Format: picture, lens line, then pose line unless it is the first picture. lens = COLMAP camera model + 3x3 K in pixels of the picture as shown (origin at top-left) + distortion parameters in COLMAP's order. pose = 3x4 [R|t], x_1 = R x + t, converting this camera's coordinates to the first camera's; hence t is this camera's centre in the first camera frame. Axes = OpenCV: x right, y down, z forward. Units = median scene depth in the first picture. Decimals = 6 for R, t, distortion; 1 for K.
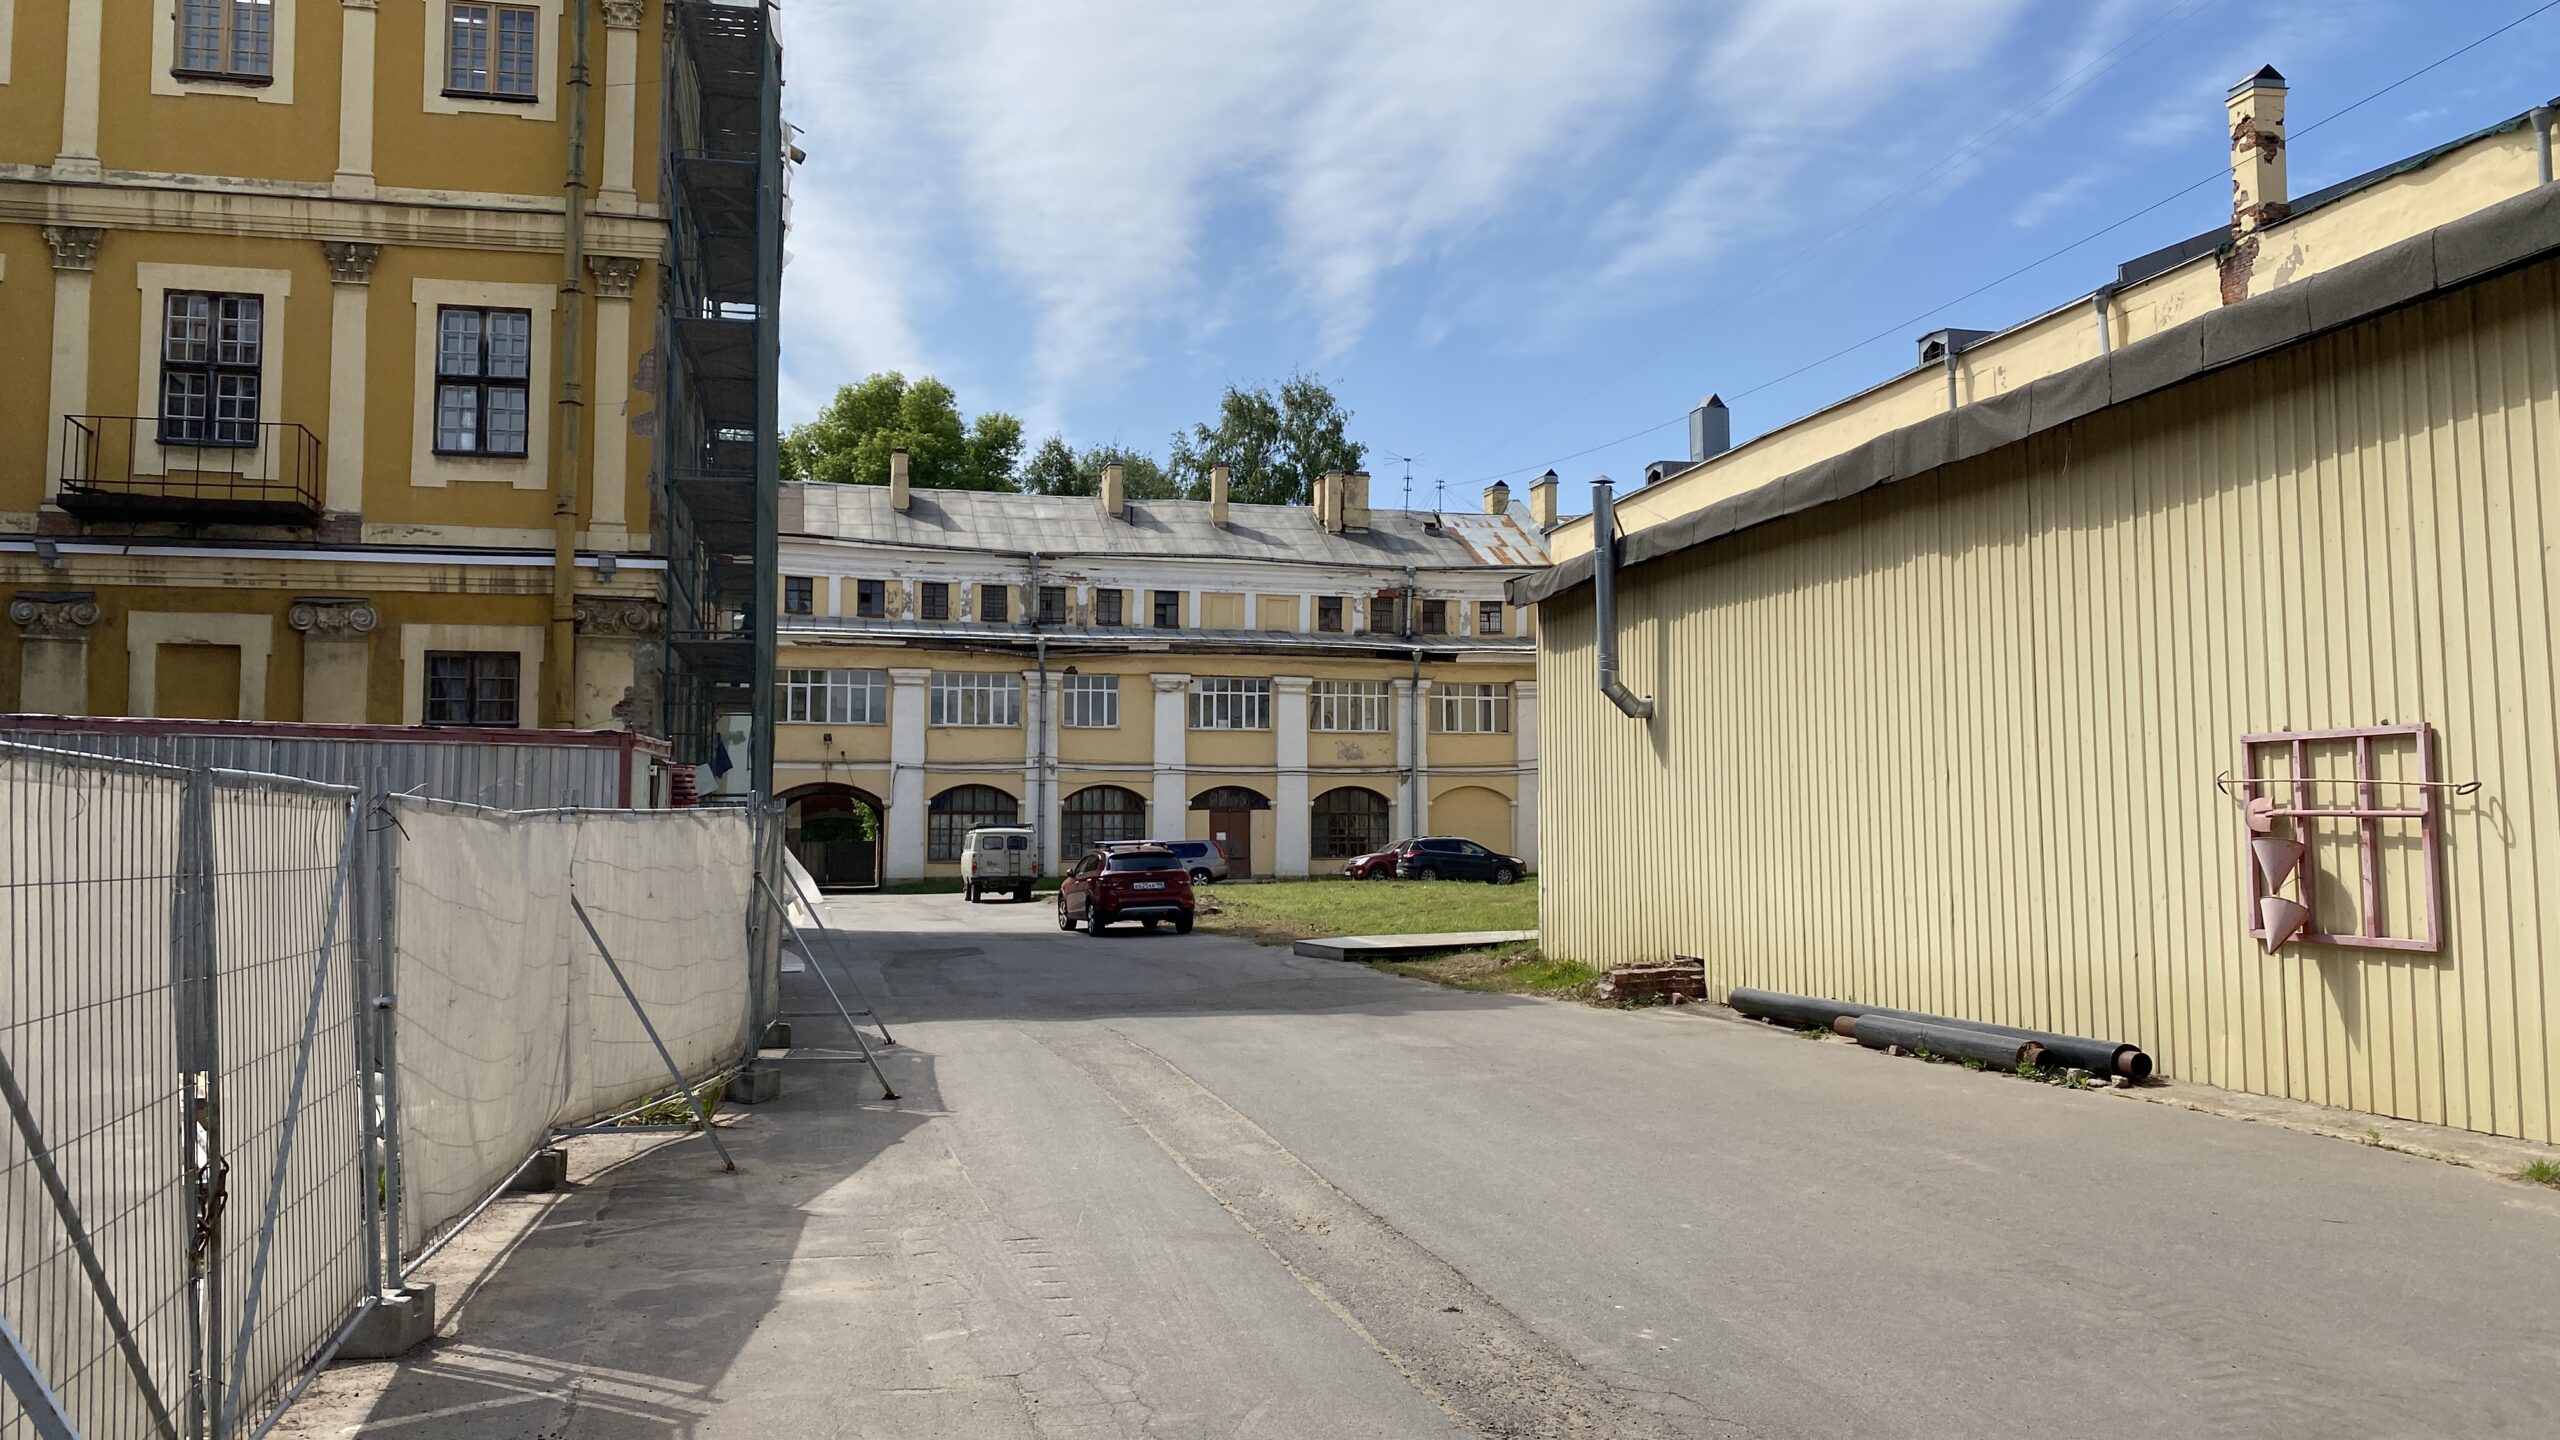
lens RADIAL K [[1906.3, 0, 1223.0], [0, 1906.3, 706.0], [0, 0, 1]] dist [0.300898, -0.000803]
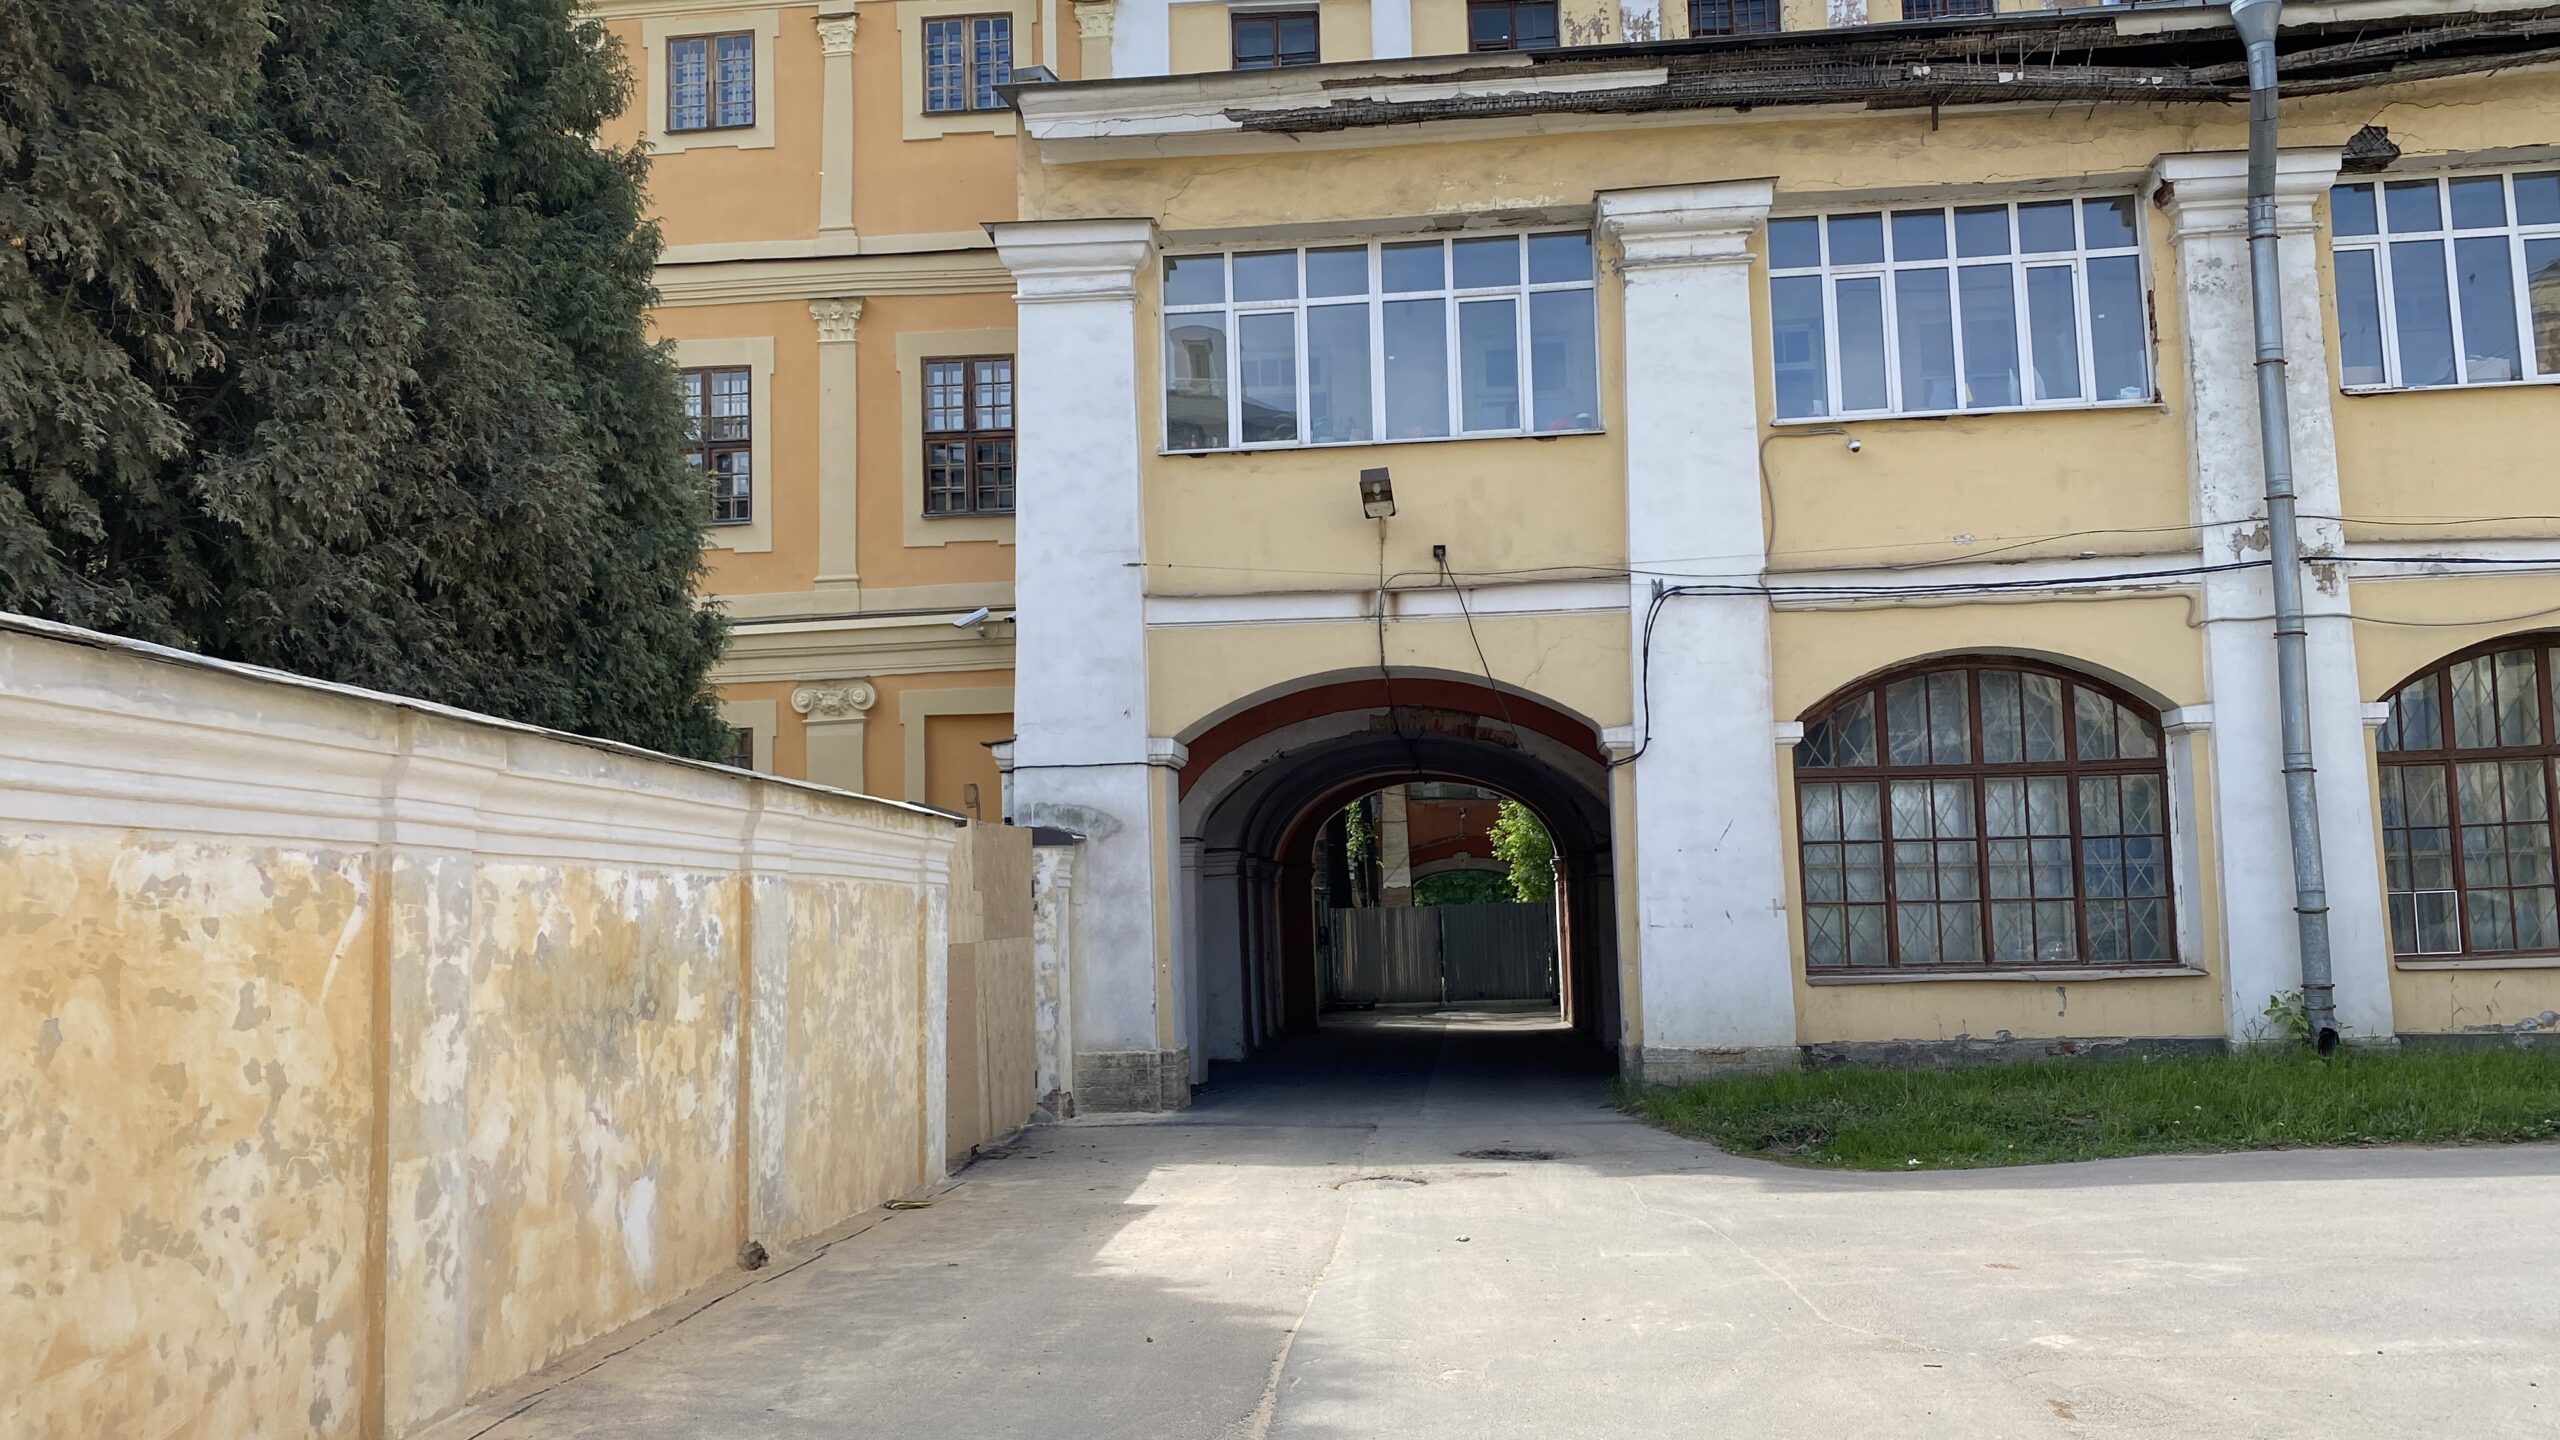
lens RADIAL K [[1934.3, 0, 1280.0], [0, 1934.3, 720.0], [0, 0, 1]] dist [0.108641, -0.219883]
pose [[0.956730, -0.053139, -0.286084, -0.138076], [0.047746, 0.998526, -0.025801, 0.049442], [0.287033, 0.011025, 0.957857, 0.712986]]
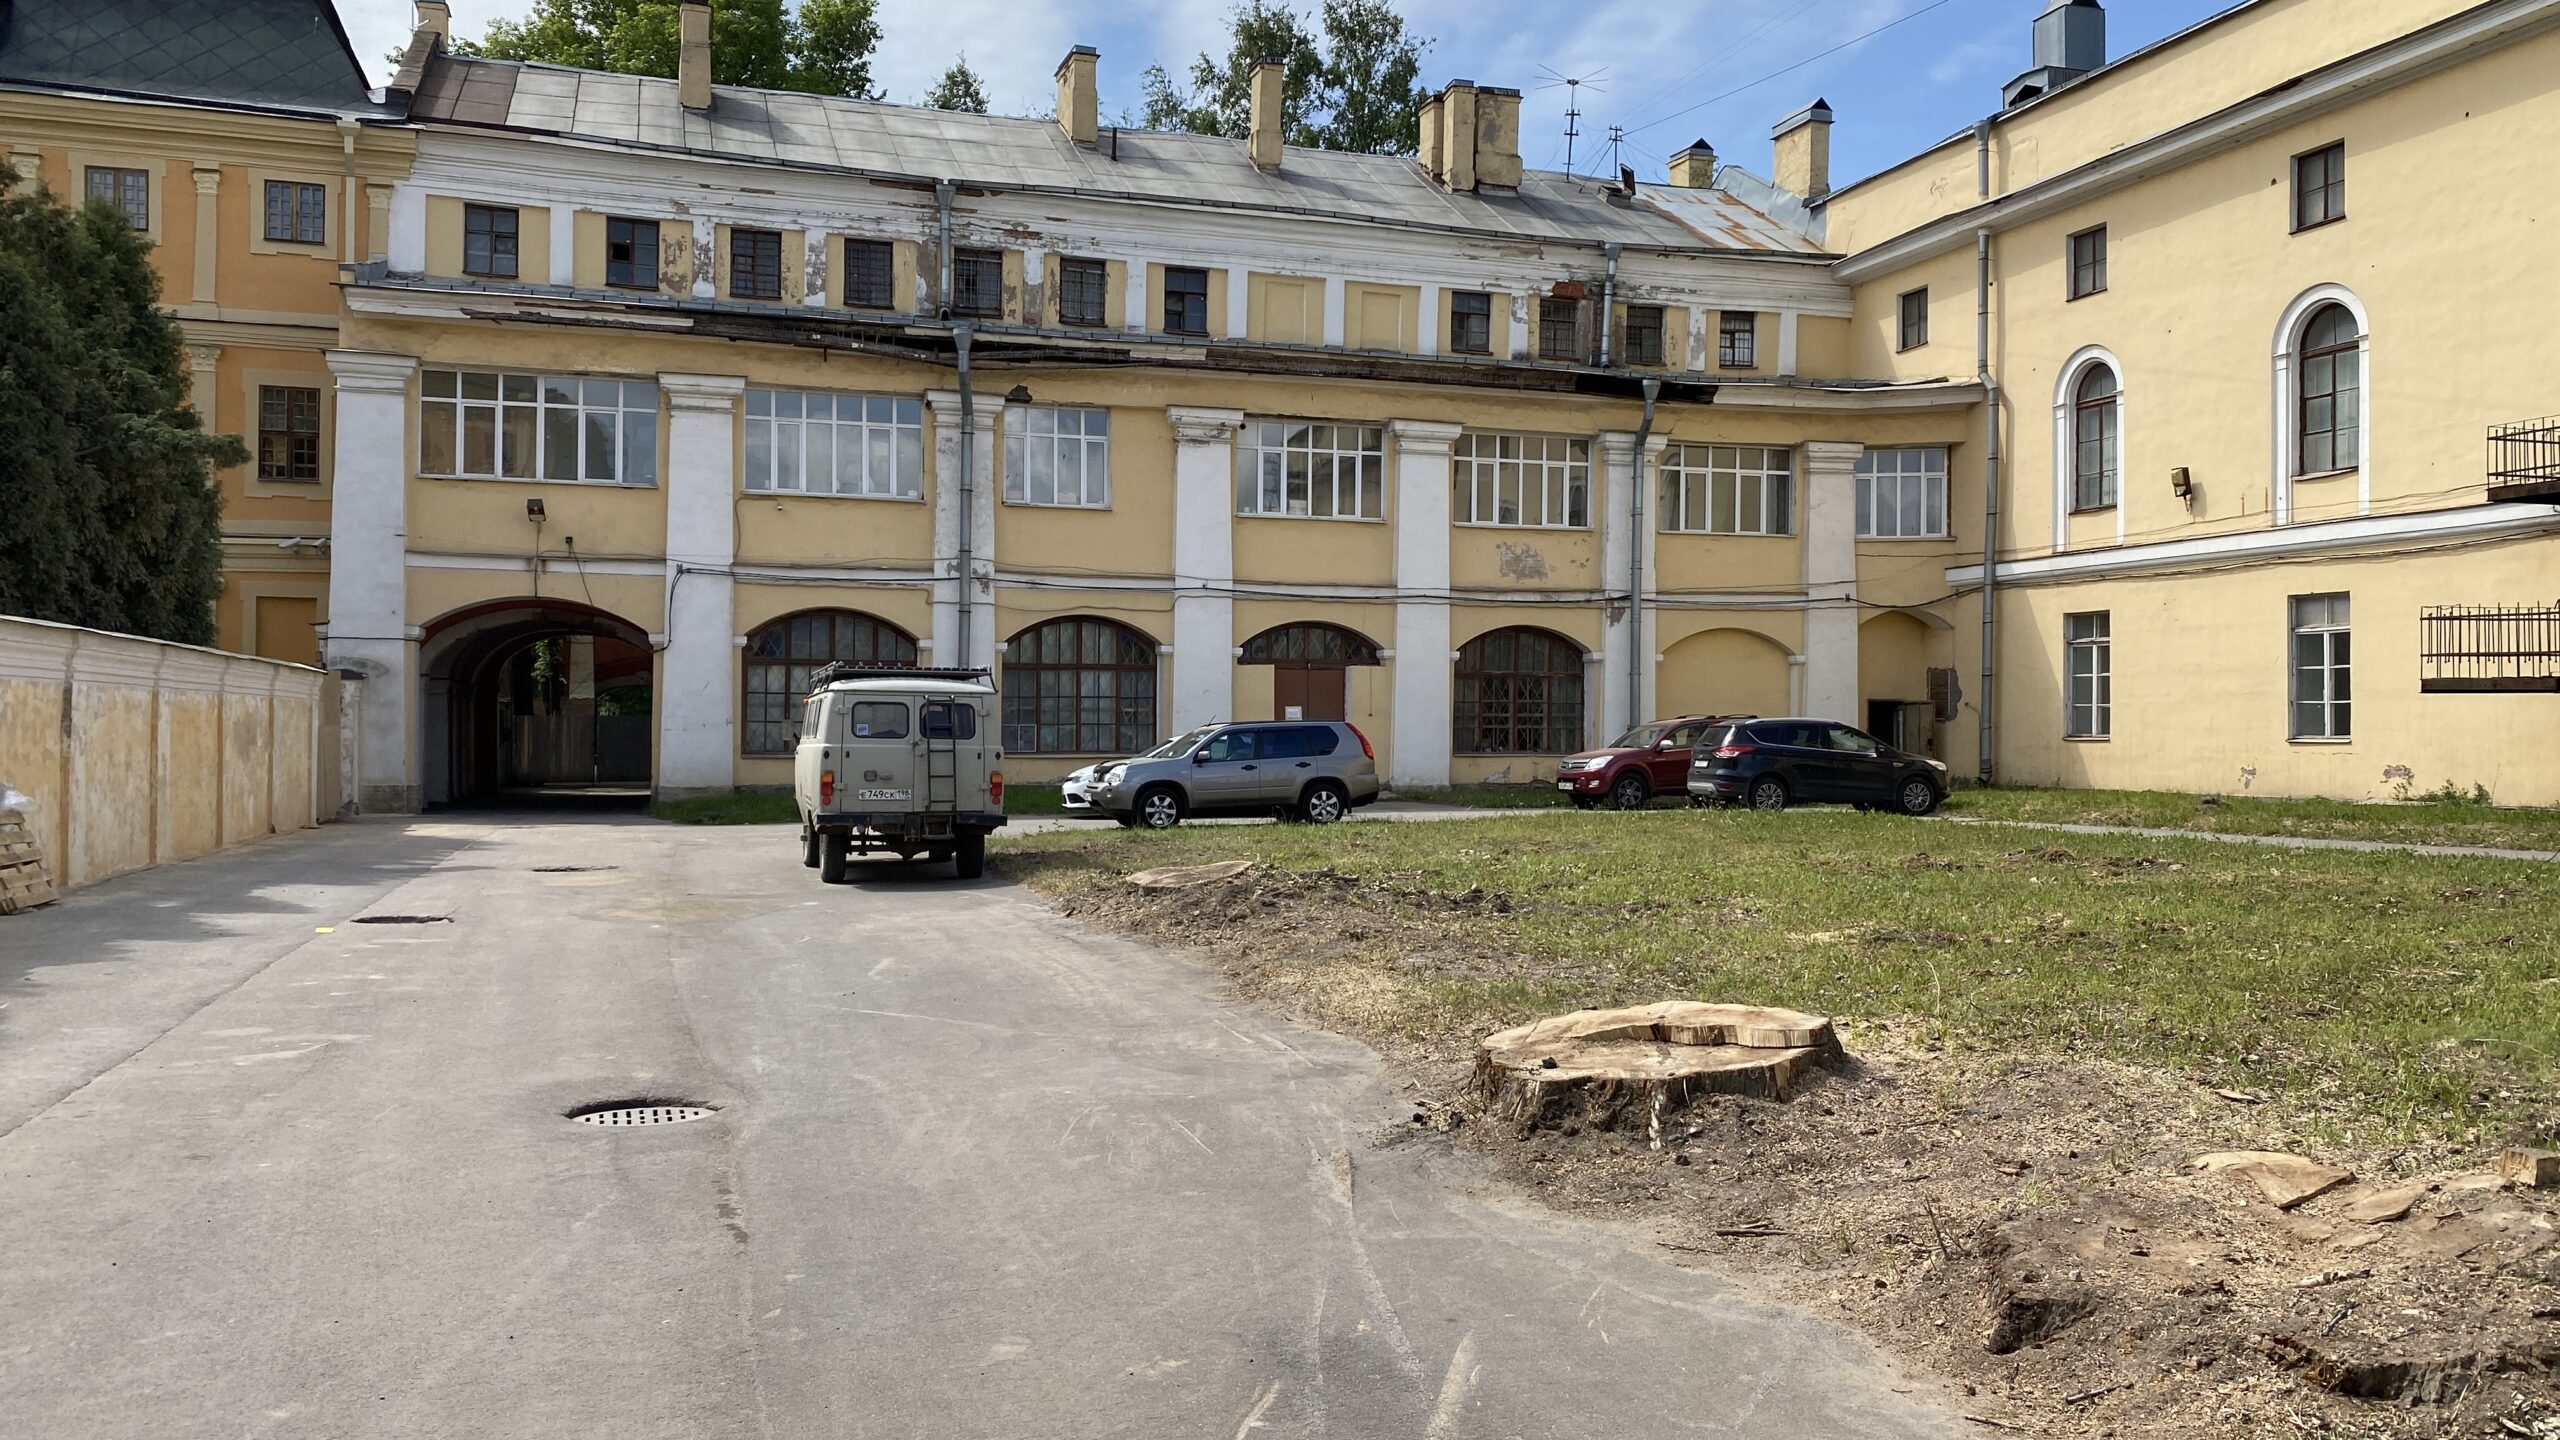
lens RADIAL K [[1934.3, 0, 1280.0], [0, 1934.3, 720.0], [0, 0, 1]] dist [0.108641, -0.219883]
pose [[0.995176, 0.009106, 0.097681, -0.058100], [-0.016395, 0.997118, 0.074075, 0.028834], [-0.096725, -0.075319, 0.992457, 0.446116]]
